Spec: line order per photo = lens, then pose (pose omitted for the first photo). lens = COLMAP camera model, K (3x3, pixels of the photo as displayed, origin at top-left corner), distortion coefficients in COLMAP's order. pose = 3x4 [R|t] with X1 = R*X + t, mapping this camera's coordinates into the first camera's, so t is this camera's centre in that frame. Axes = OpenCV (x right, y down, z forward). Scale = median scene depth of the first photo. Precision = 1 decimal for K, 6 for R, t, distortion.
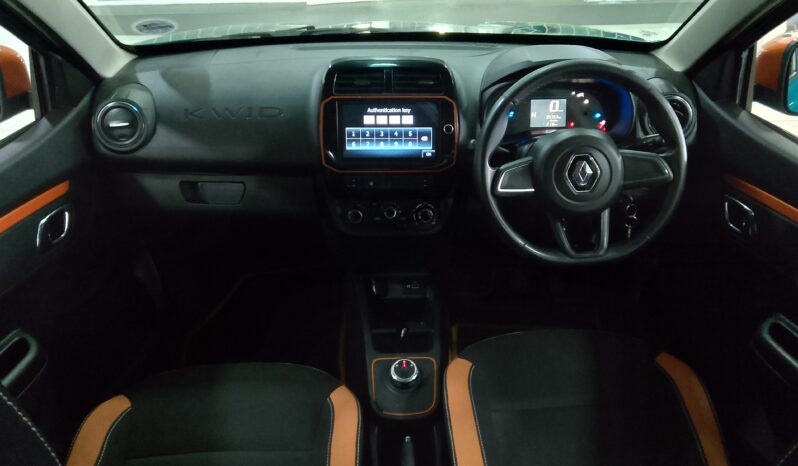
lens RADIAL K [[576.8, 0, 399.0], [0, 576.8, 233.0], [0, 0, 1]] dist [0.035612, -0.000391]
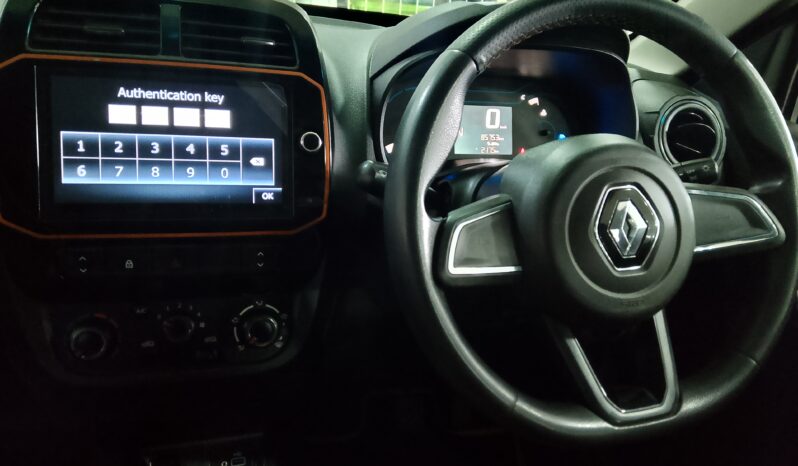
lens RADIAL K [[576.8, 0, 399.0], [0, 576.8, 233.0], [0, 0, 1]] dist [0.035612, -0.000391]
pose [[0.954109, -0.009048, 0.299324, 0.013597], [0.050548, 0.990067, -0.131196, -0.043042], [-0.295164, 0.140306, 0.945089, 0.546524]]
